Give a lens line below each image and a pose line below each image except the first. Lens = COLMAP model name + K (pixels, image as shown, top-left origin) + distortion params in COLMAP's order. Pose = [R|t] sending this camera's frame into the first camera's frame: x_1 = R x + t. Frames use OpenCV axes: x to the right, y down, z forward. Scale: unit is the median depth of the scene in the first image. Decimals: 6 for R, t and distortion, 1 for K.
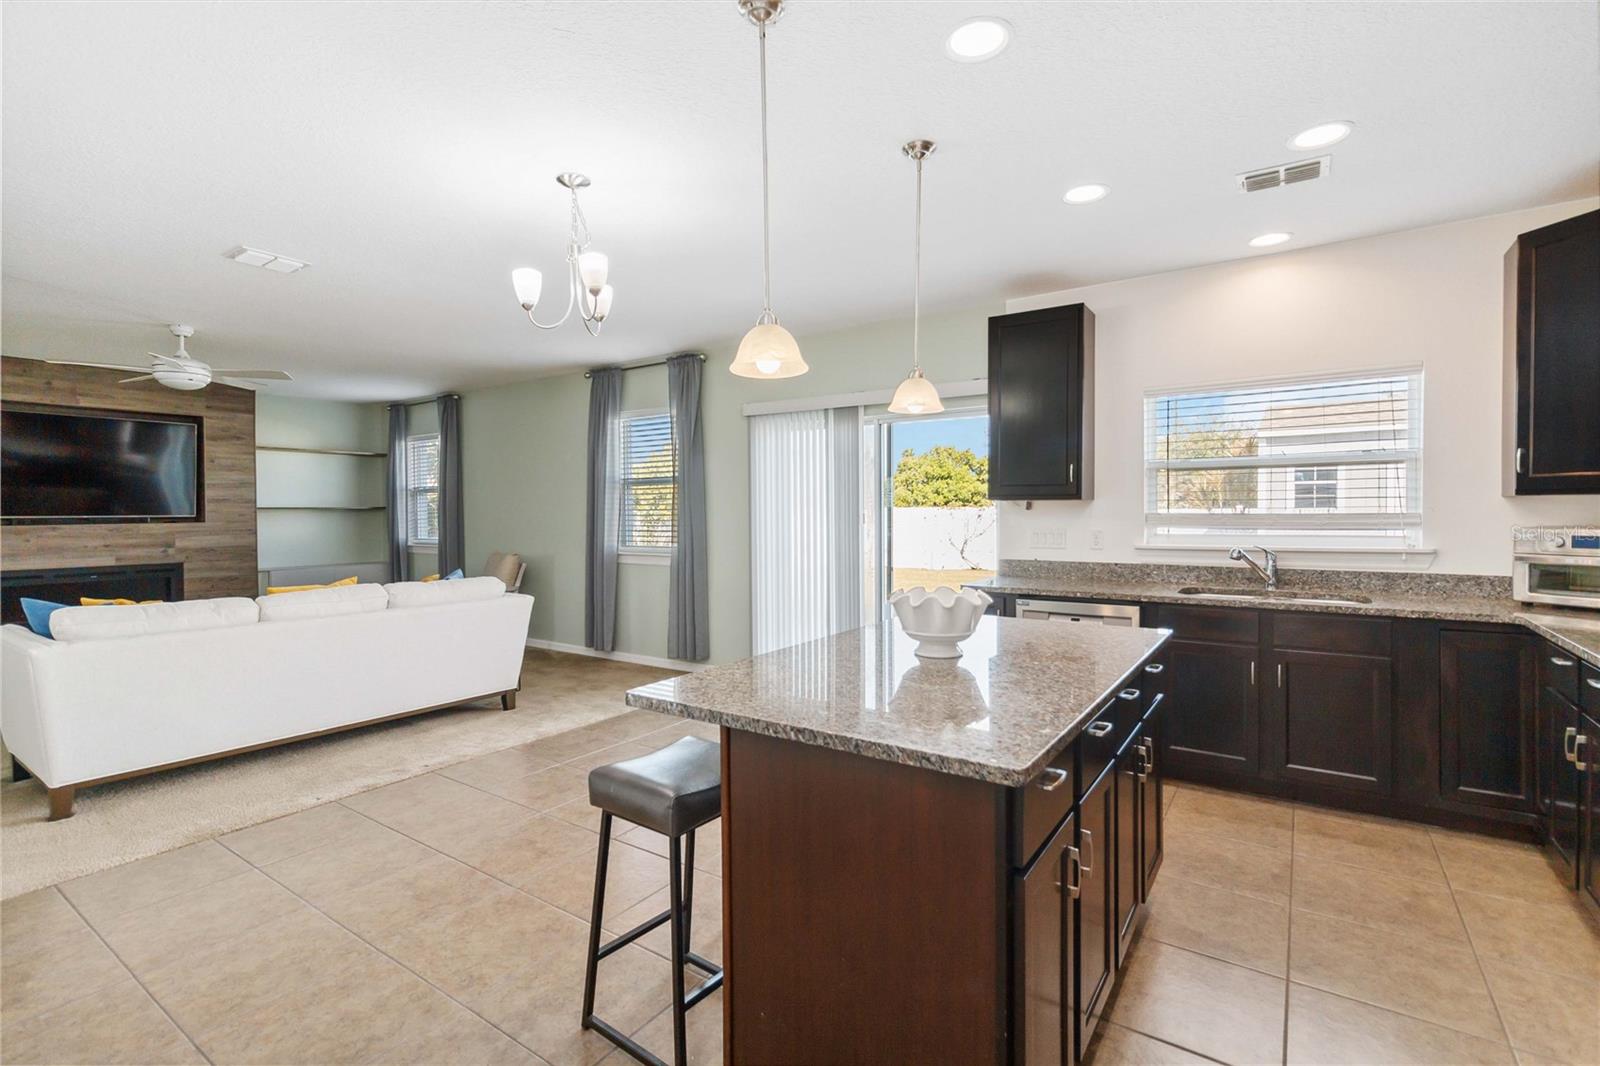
lens RADIAL K [[728.6, 0, 802.8], [0, 728.6, 513.8], [0, 0, 1]] dist [0.001420, -0.000894]
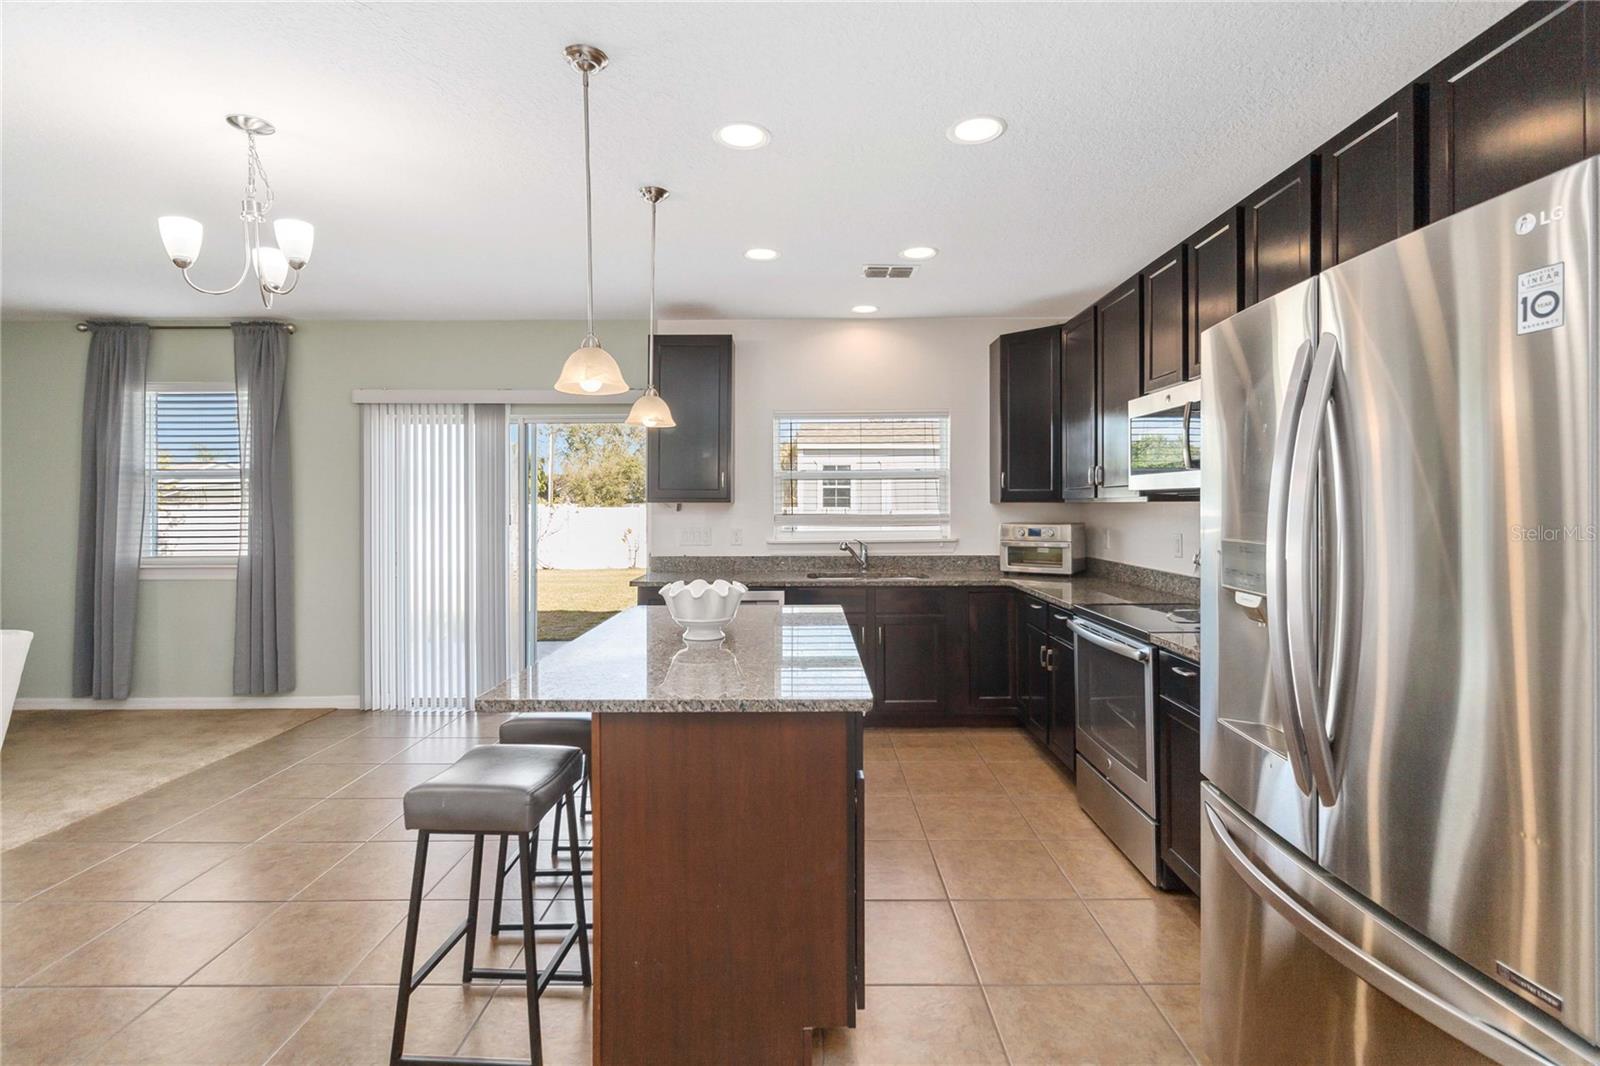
lens RADIAL K [[728.6, 0, 807.7], [0, 728.6, 495.5], [0, 0, 1]] dist [0.001420, -0.000894]
pose [[0.828548, 0.011272, 0.559804, -0.182883], [0.001109, 0.999762, -0.021772, -0.006016], [-0.559917, 0.018660, 0.828339, -0.039738]]
